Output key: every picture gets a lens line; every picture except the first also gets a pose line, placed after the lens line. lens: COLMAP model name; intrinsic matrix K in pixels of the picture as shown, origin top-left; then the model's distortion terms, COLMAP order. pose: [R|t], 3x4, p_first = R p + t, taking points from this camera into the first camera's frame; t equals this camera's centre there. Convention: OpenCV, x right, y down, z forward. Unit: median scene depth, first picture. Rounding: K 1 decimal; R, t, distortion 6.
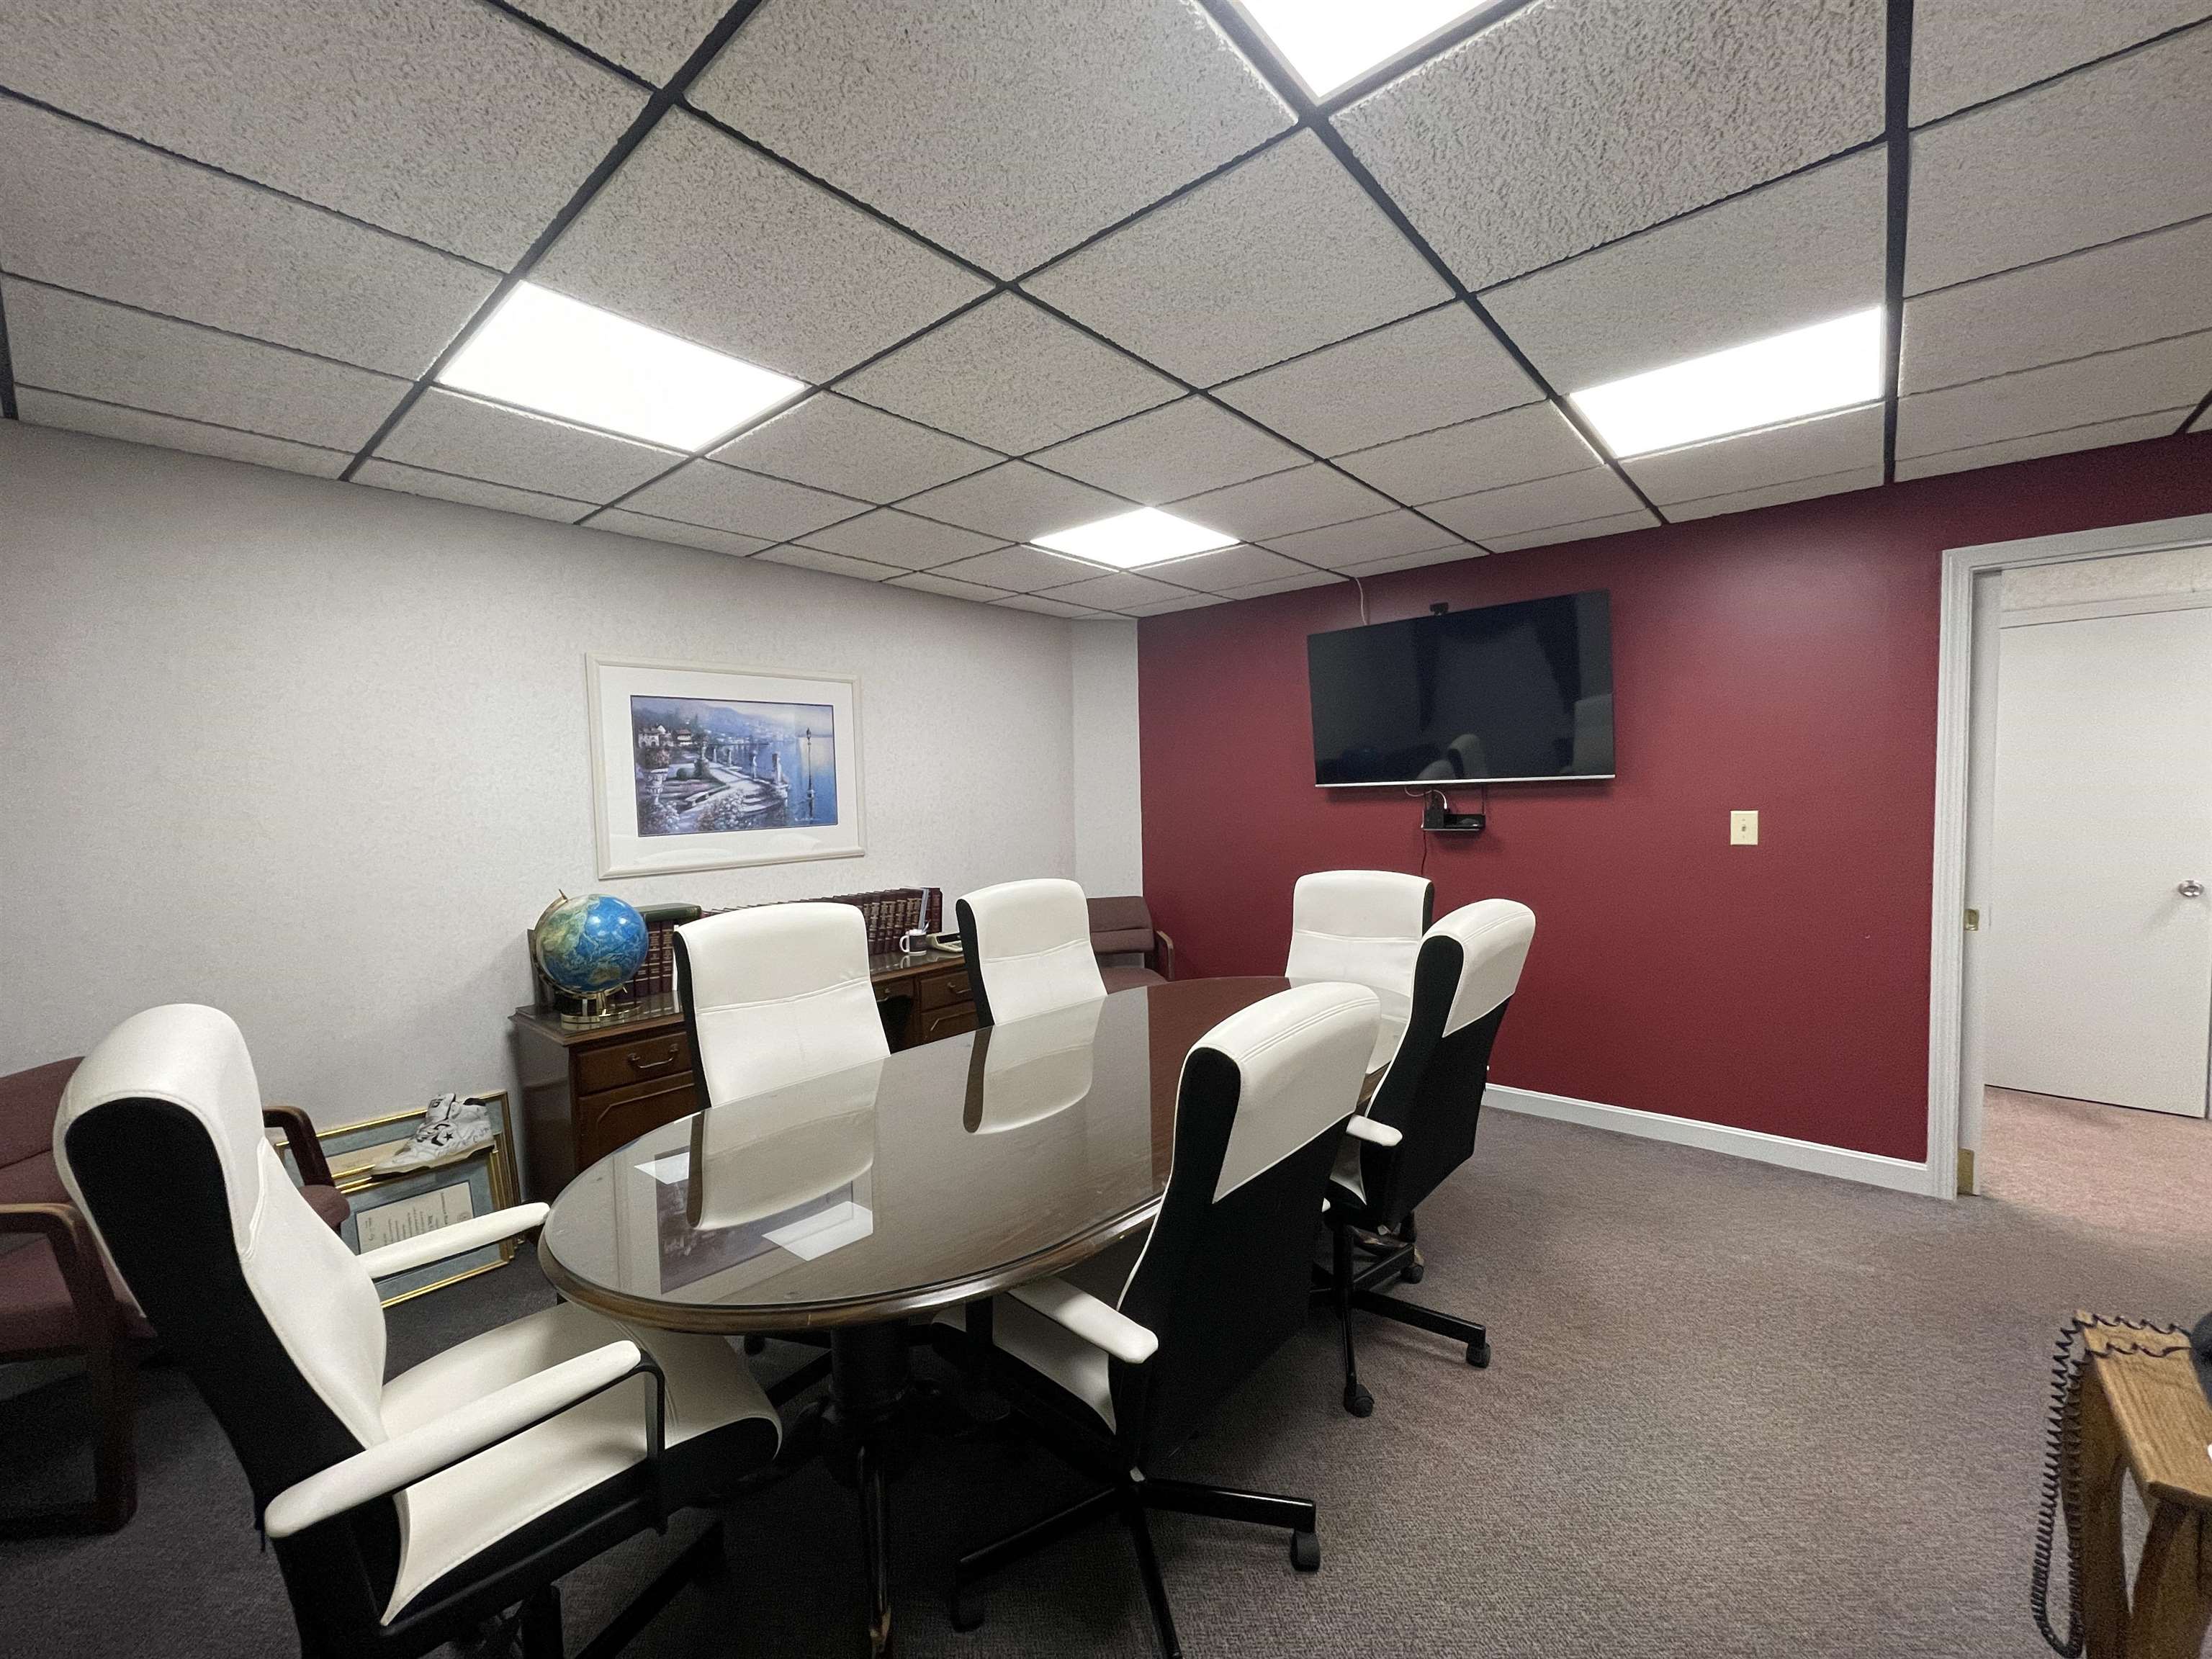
lens RADIAL K [[896.7, 0, 1106.0], [0, 896.7, 829.5], [0, 0, 1]] dist [0.000297, 0.000004]
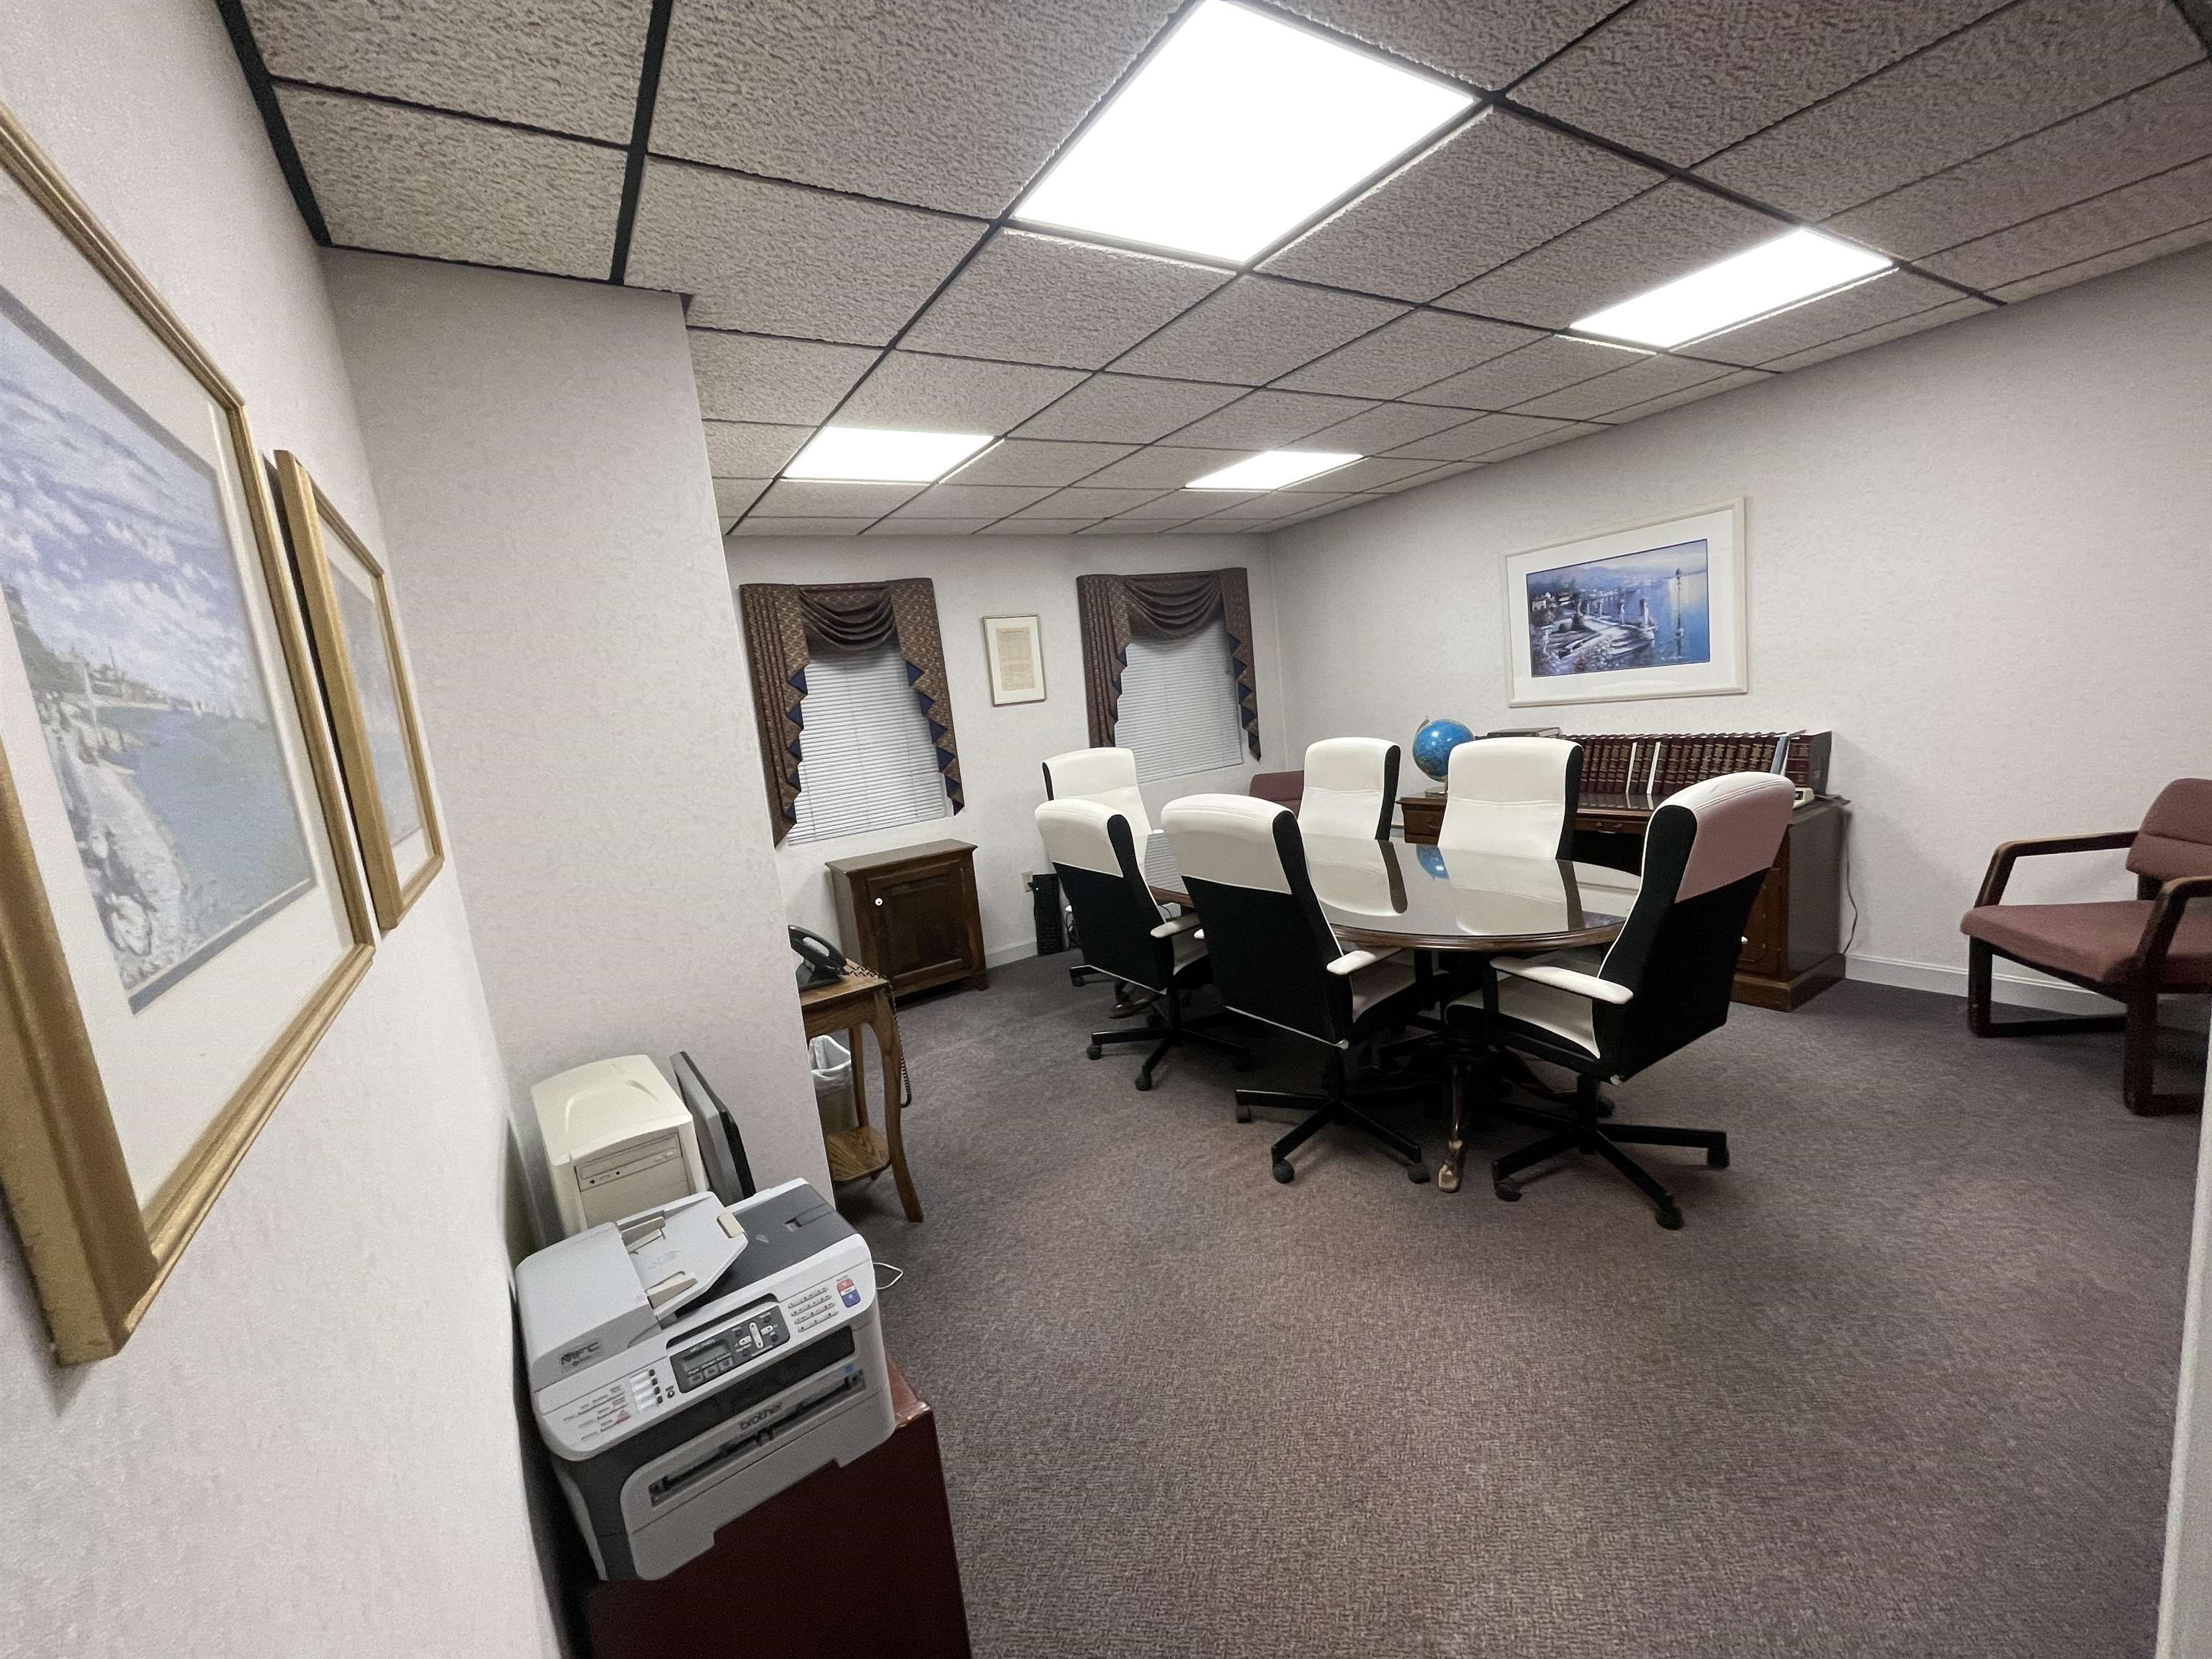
lens RADIAL K [[896.7, 0, 1106.0], [0, 896.7, 829.5], [0, 0, 1]] dist [0.000297, 0.000004]
pose [[-0.284608, 0.200821, -0.937374, 0.971742], [0.075684, 0.979467, 0.186860, -0.067386], [0.955652, -0.017762, -0.293963, 0.733540]]
